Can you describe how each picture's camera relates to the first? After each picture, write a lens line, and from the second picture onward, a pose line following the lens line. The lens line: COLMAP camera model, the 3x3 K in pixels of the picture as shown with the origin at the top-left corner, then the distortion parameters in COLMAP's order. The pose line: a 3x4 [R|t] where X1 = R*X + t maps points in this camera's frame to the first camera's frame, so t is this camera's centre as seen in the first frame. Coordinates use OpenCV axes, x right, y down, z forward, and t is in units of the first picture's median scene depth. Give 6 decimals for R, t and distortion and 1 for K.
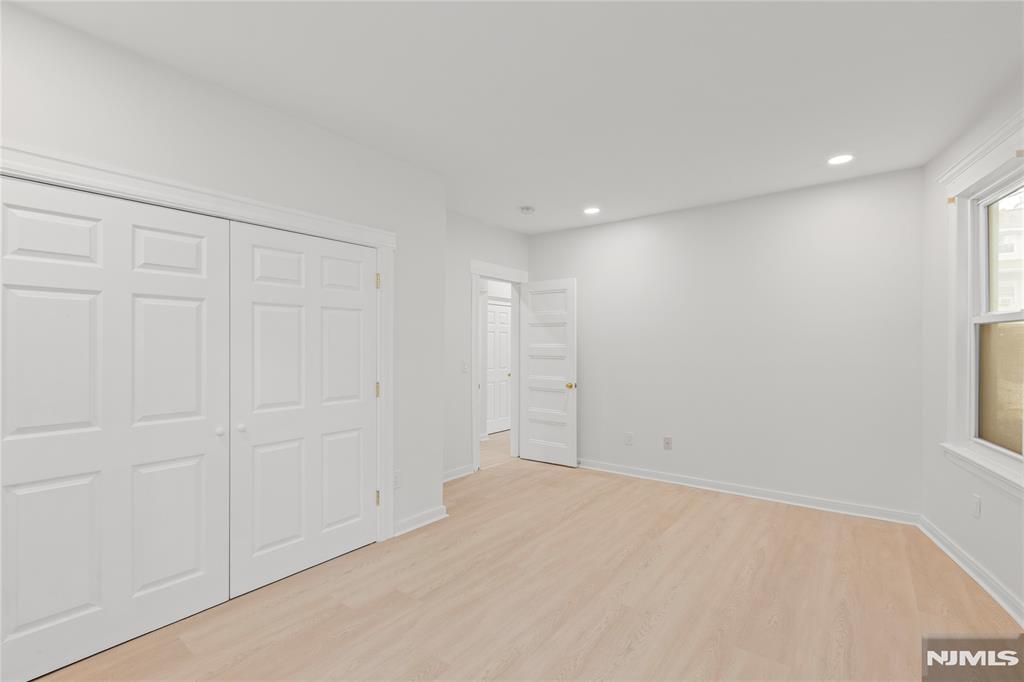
lens RADIAL K [[466.0, 0, 513.8], [0, 466.0, 344.3], [0, 0, 1]] dist [-0.000609, -0.000028]
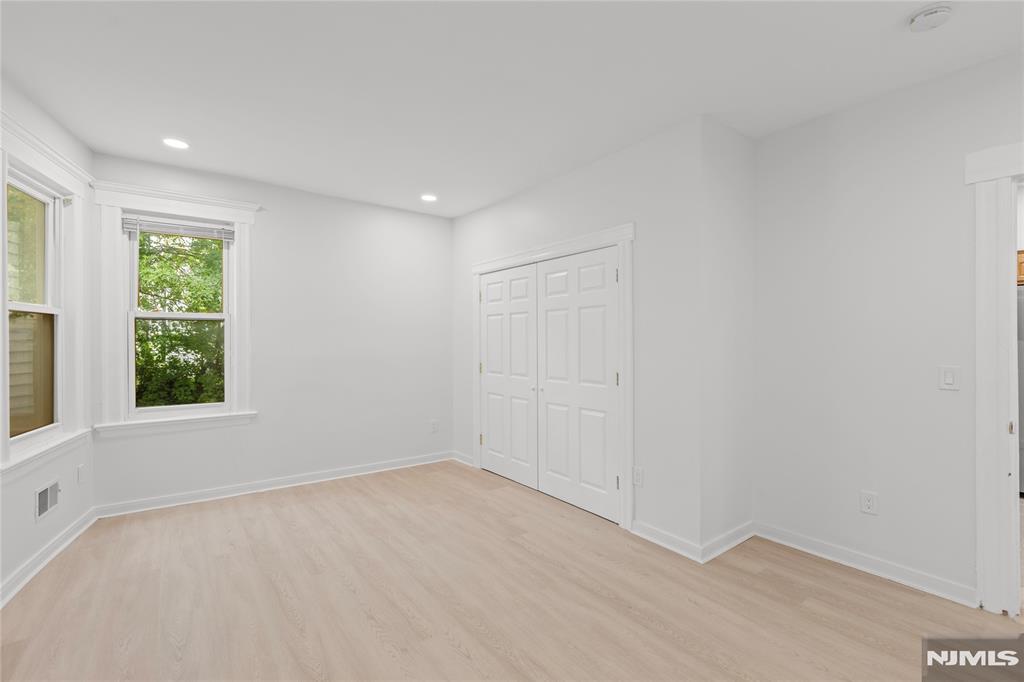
lens RADIAL K [[474.5, 0, 512.0], [0, 474.5, 341.0], [0, 0, 1]] dist [-0.000772, -0.000248]
pose [[-0.302010, 0.004386, -0.953295, 0.875934], [0.003090, 0.999989, 0.003622, 0.006460], [0.953300, -0.001852, -0.302020, 1.205975]]
